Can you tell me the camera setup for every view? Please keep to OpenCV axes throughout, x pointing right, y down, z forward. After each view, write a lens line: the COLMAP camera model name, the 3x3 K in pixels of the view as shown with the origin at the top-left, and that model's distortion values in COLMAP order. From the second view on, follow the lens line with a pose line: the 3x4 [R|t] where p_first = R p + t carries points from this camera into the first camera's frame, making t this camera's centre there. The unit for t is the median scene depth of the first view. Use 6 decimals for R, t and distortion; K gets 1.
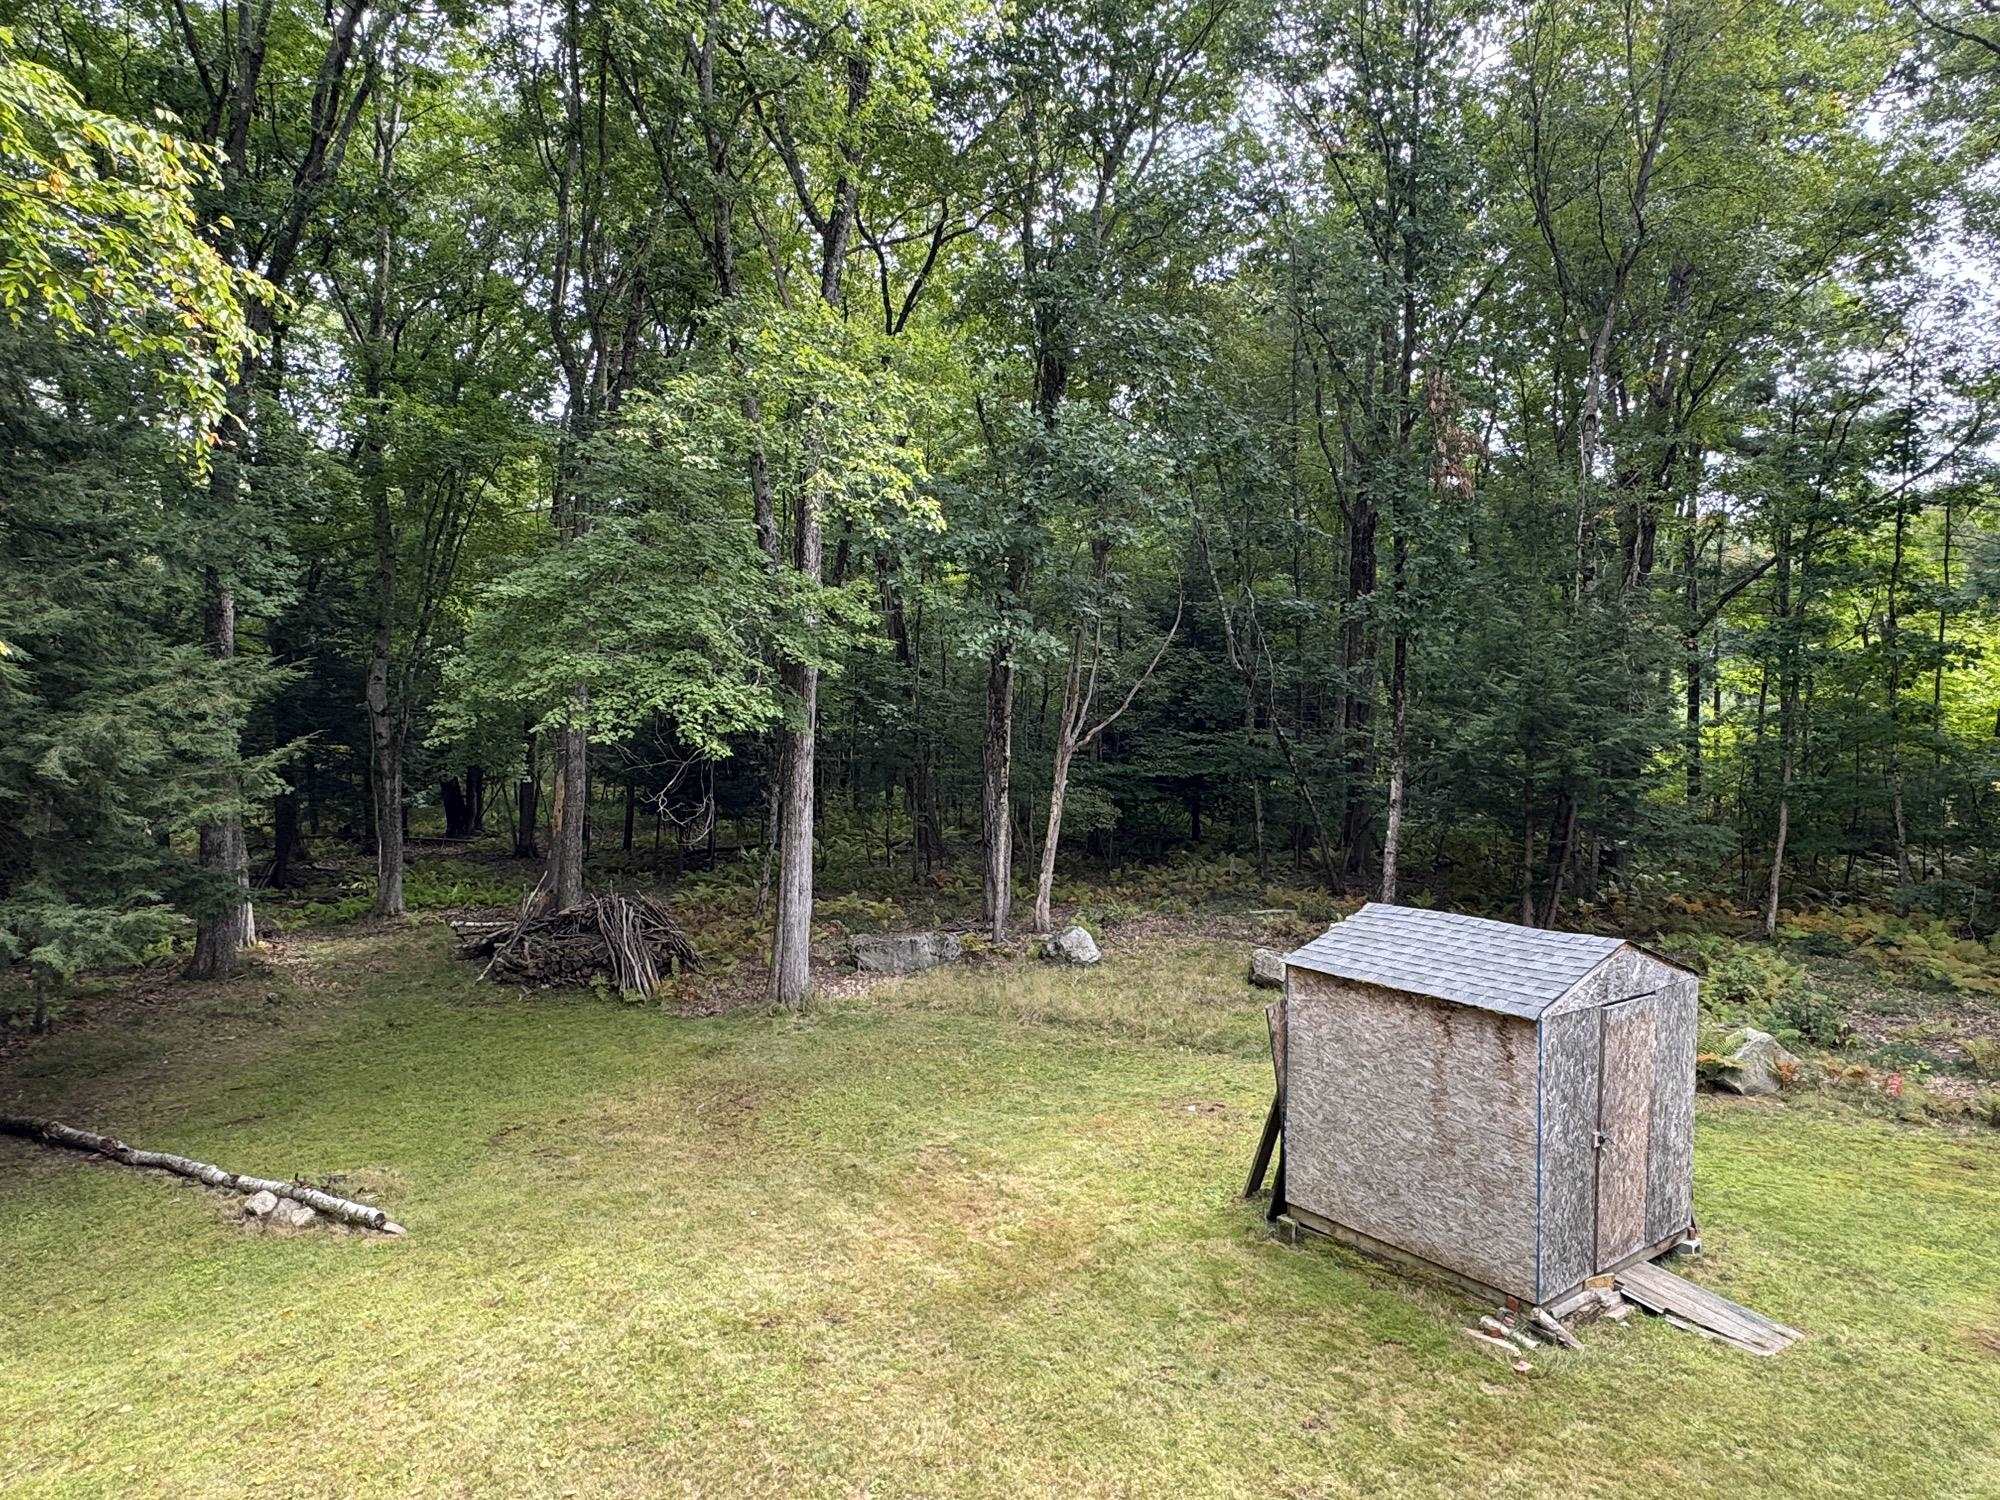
lens RADIAL K [[1187.7, 0, 994.9], [0, 1187.7, 747.6], [0, 0, 1]] dist [-0.003796, 0.000915]
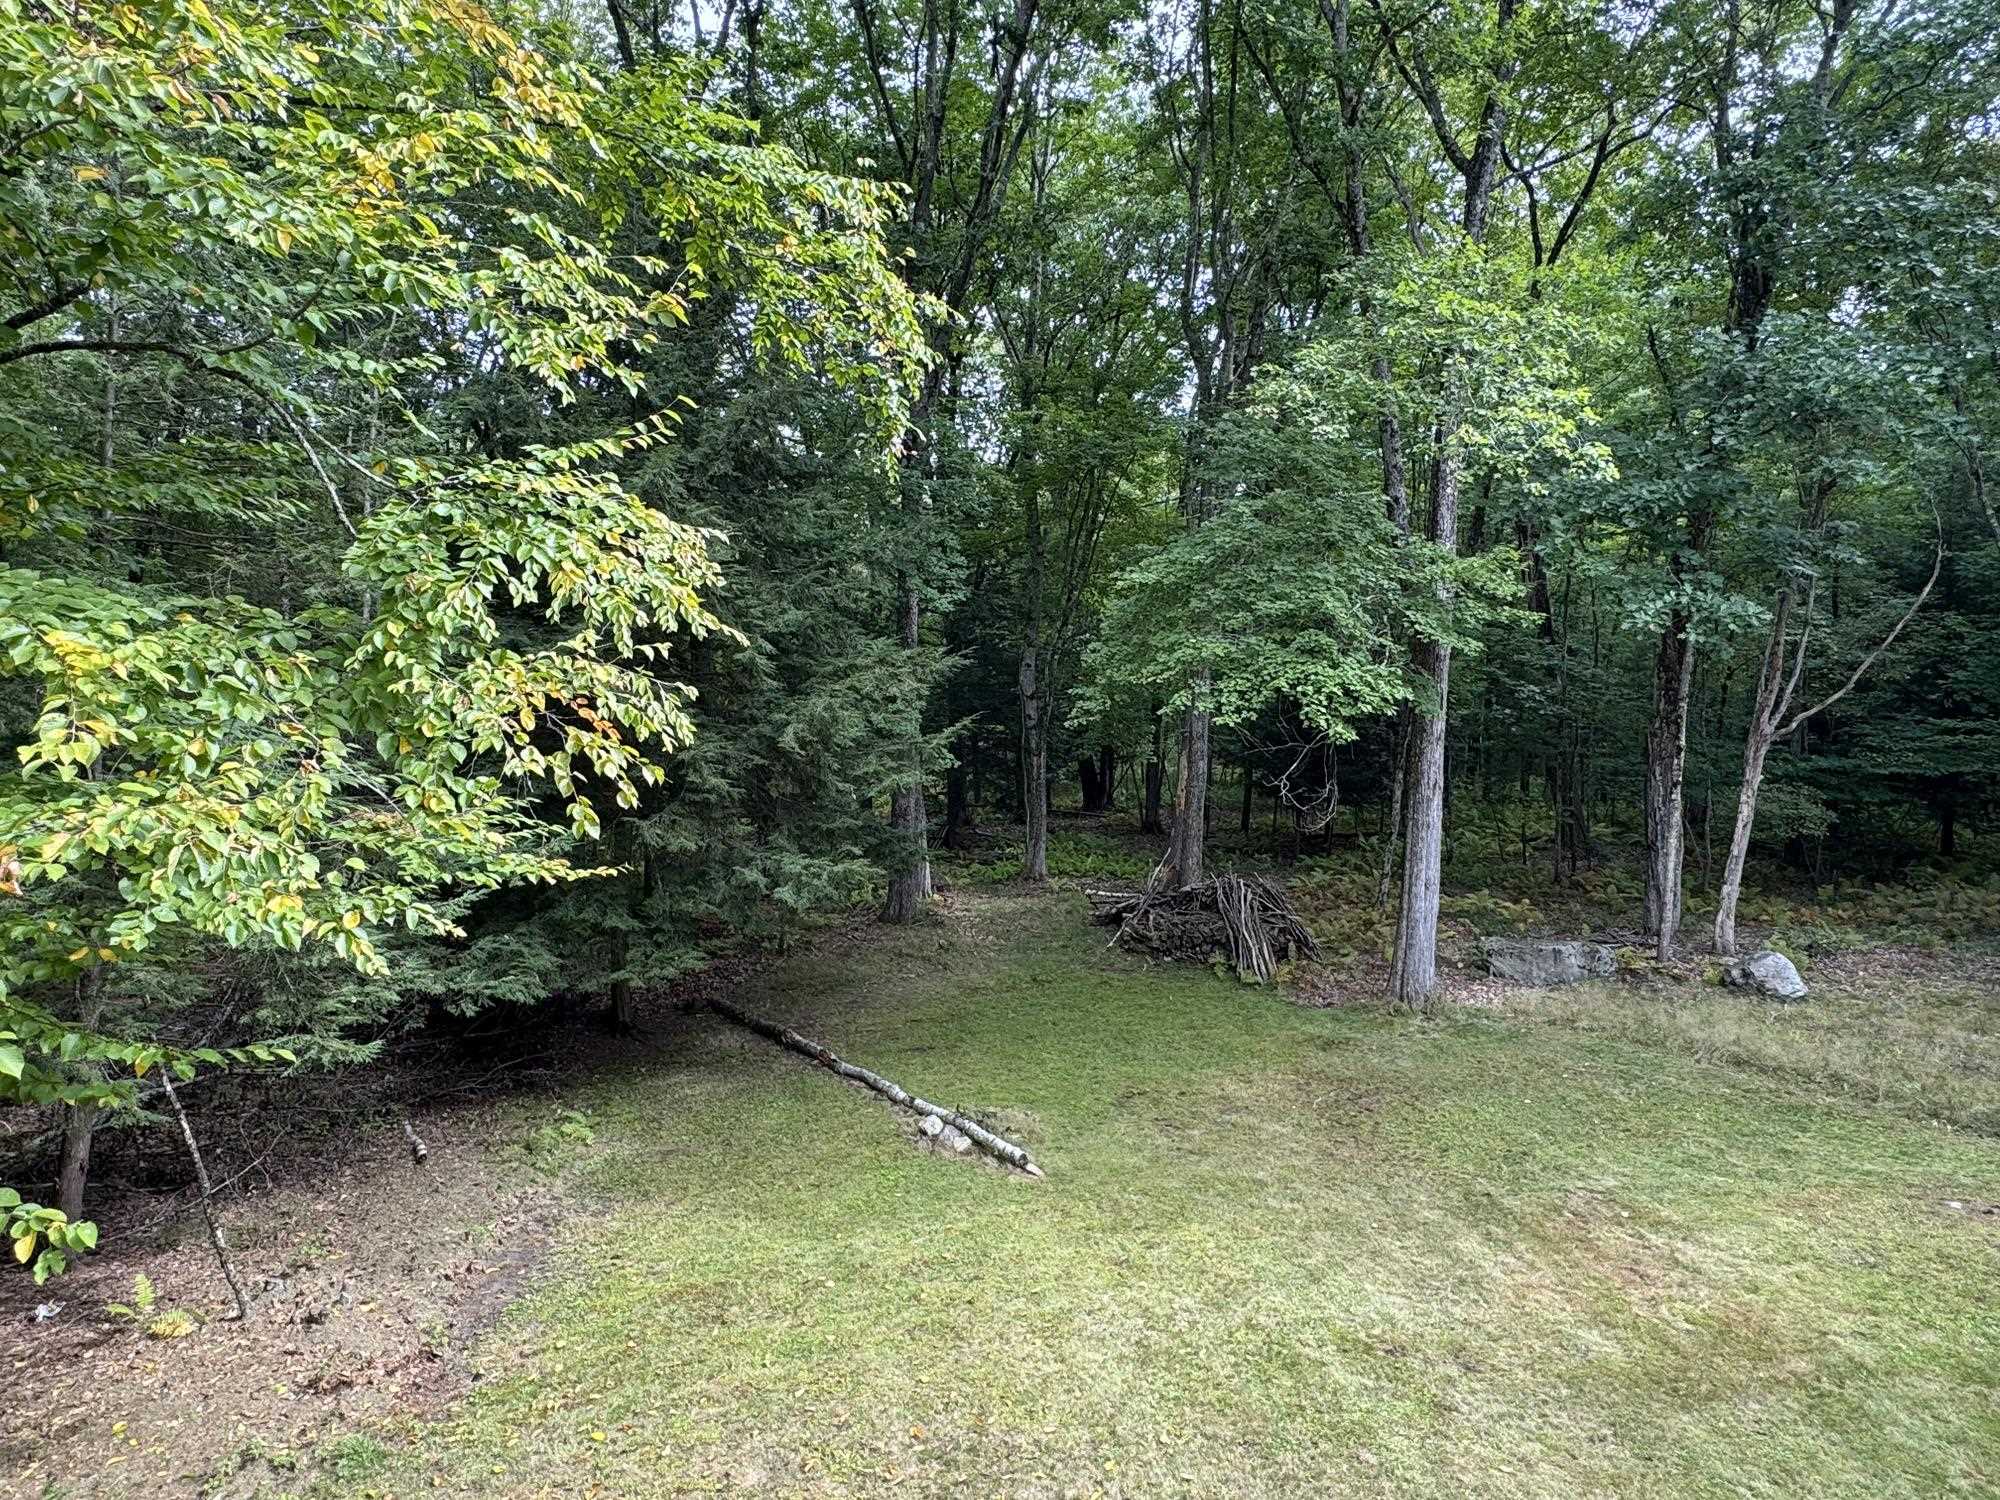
lens RADIAL K [[1192.6, 0, 1000.0], [0, 1192.6, 750.0], [0, 0, 1]] dist [-0.006734, -0.000489]
pose [[0.876156, 0.018988, -0.481654, -0.010468], [-0.011389, 0.999760, 0.018697, 0.000440], [0.481893, -0.010896, 0.876162, 0.021357]]
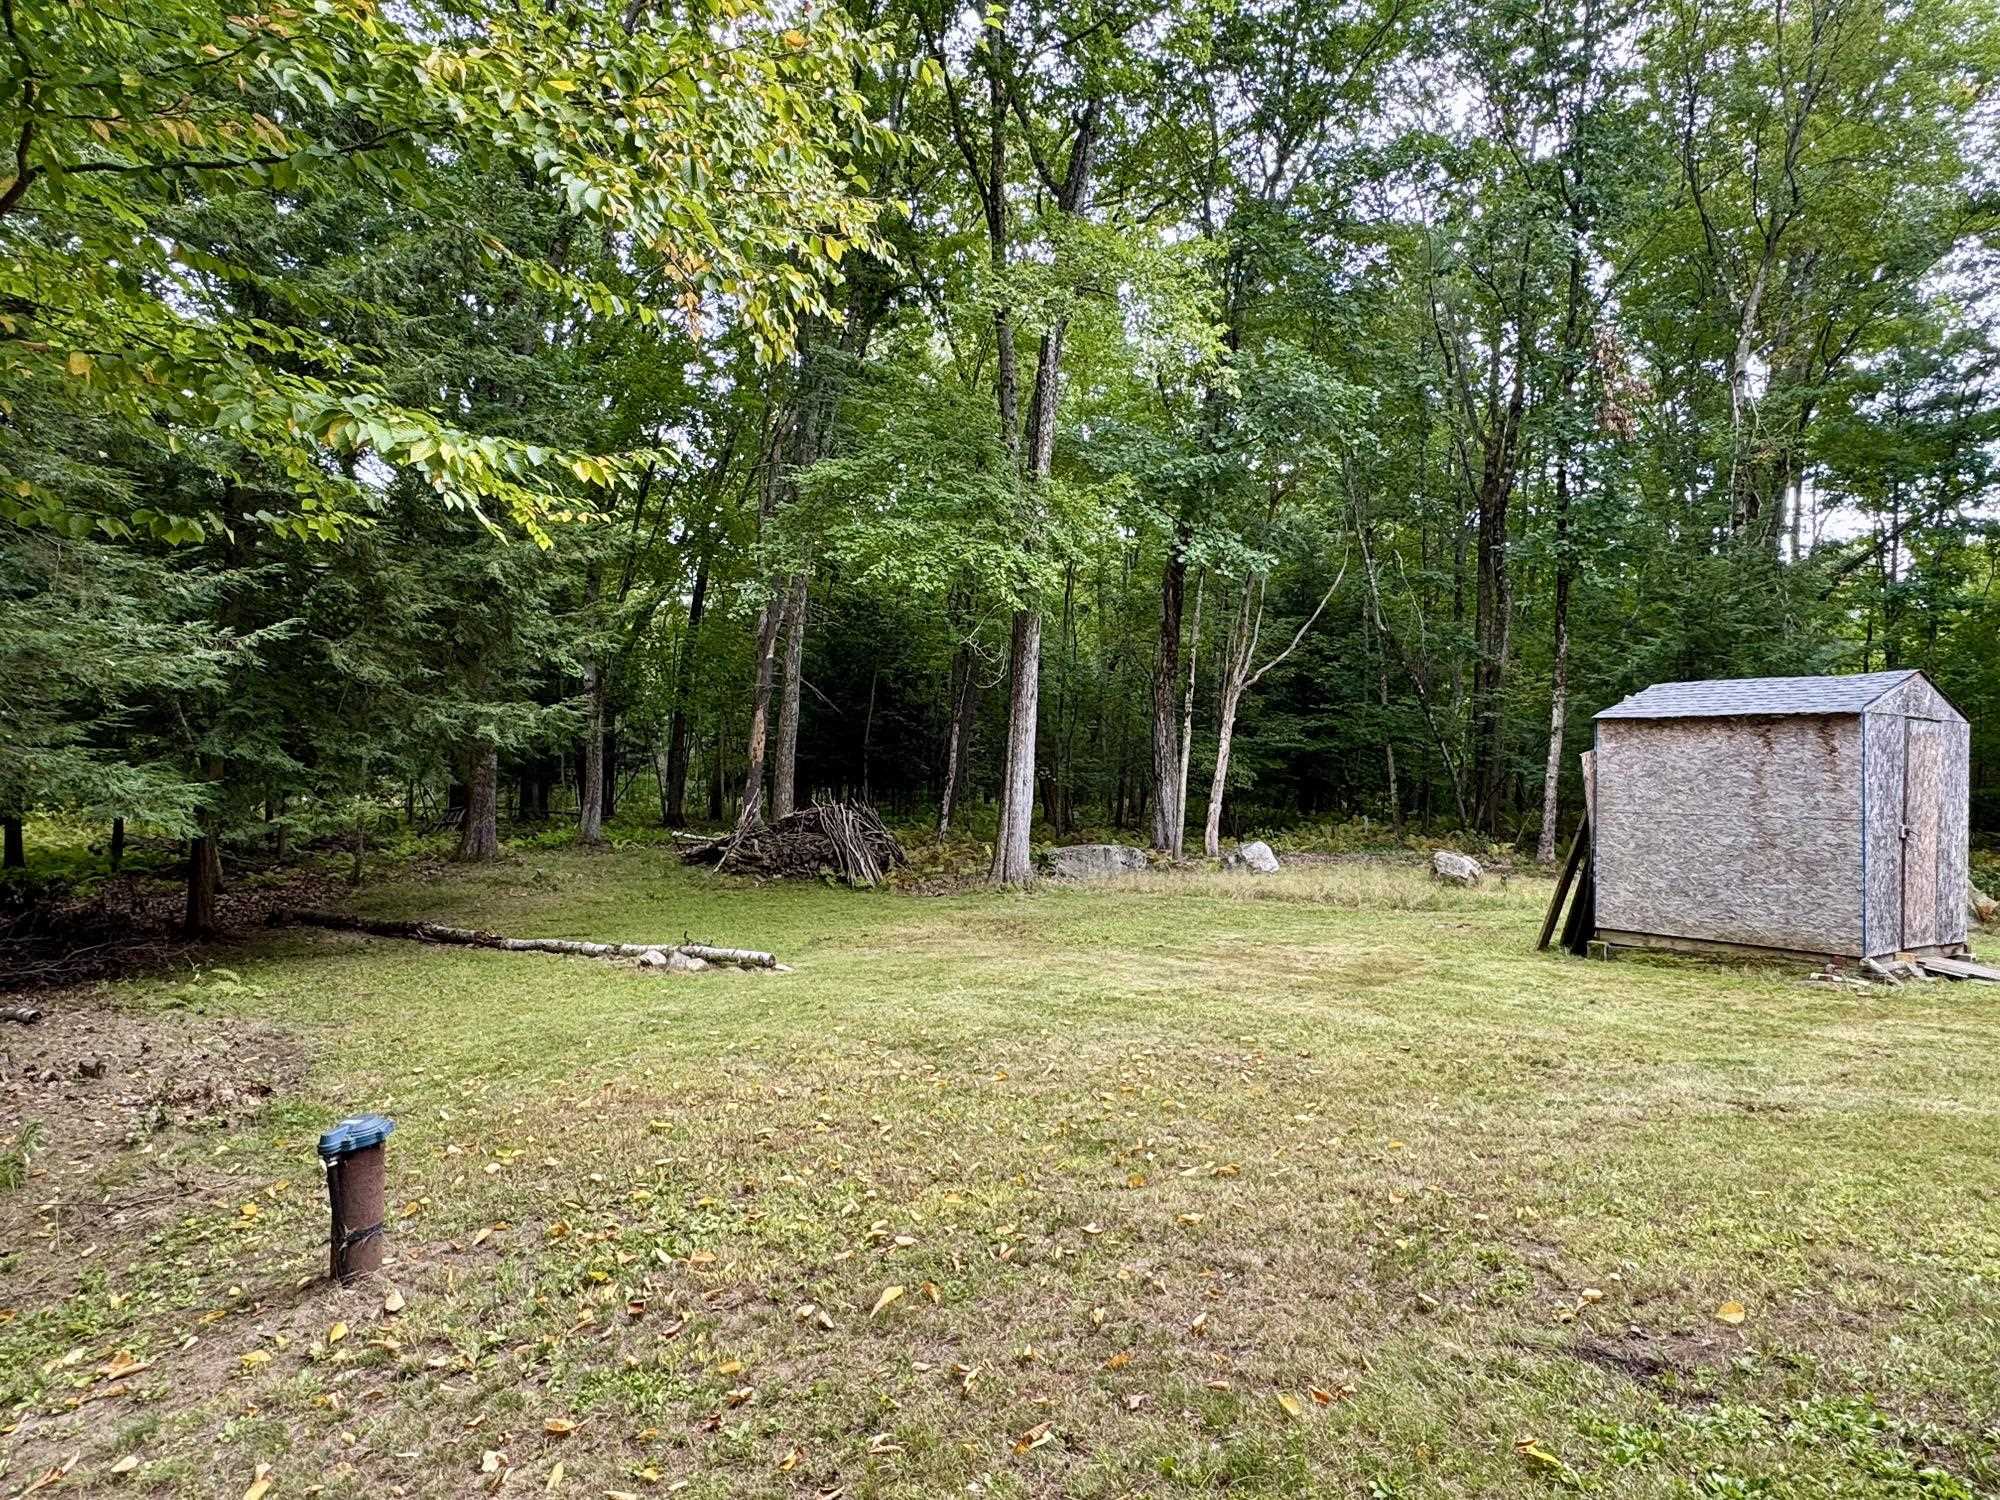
lens RADIAL K [[1156.9, 0, 1027.2], [0, 1156.9, 721.4], [0, 0, 1]] dist [0.000027, 0.000509]
pose [[0.999386, 0.015447, -0.031434, -0.155594], [-0.016966, 0.998673, -0.048619, 0.140893], [0.030641, 0.049122, 0.998323, -0.083040]]
